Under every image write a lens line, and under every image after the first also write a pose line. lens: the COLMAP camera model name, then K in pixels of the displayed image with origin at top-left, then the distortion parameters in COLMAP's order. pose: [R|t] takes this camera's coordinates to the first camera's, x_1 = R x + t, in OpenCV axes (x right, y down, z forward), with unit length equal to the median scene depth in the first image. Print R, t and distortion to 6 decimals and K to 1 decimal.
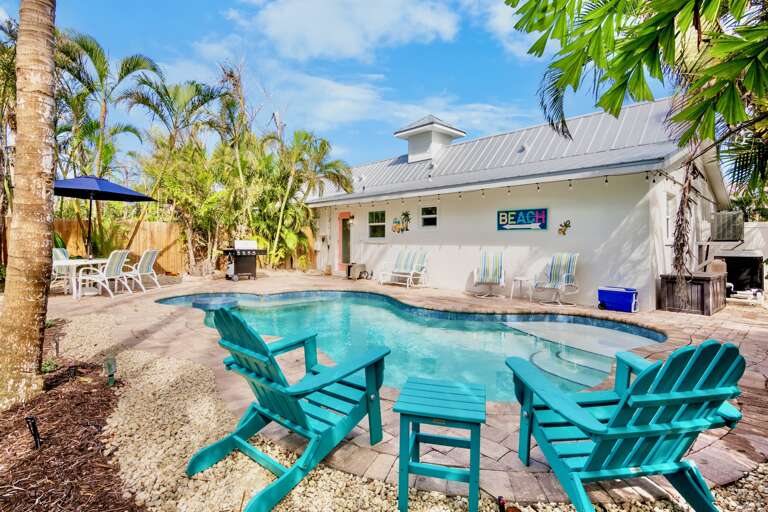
lens RADIAL K [[381.9, 0, 384.4], [0, 381.9, 236.6], [0, 0, 1]] dist [-0.026472, -0.000196]
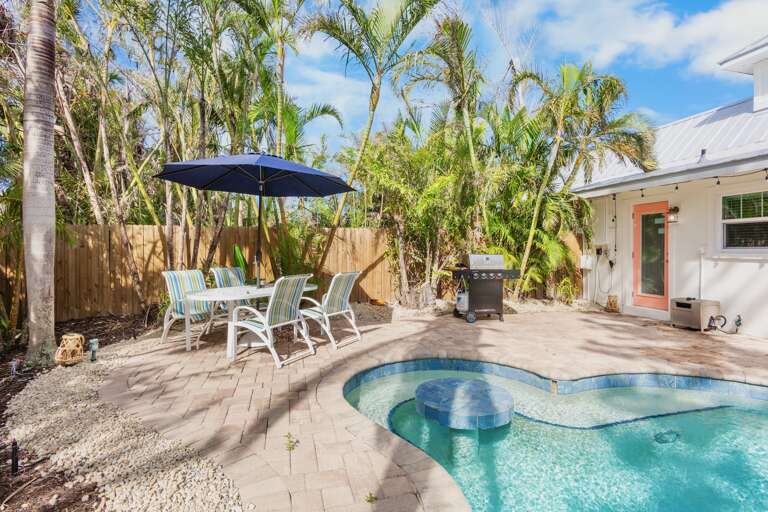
lens RADIAL K [[381.9, 0, 384.4], [0, 381.9, 236.6], [0, 0, 1]] dist [-0.026472, -0.000196]
pose [[0.877751, -0.022282, -0.478598, -0.208747], [0.009796, 0.999544, -0.028569, -0.002592], [0.479016, 0.020388, 0.877569, 0.379396]]
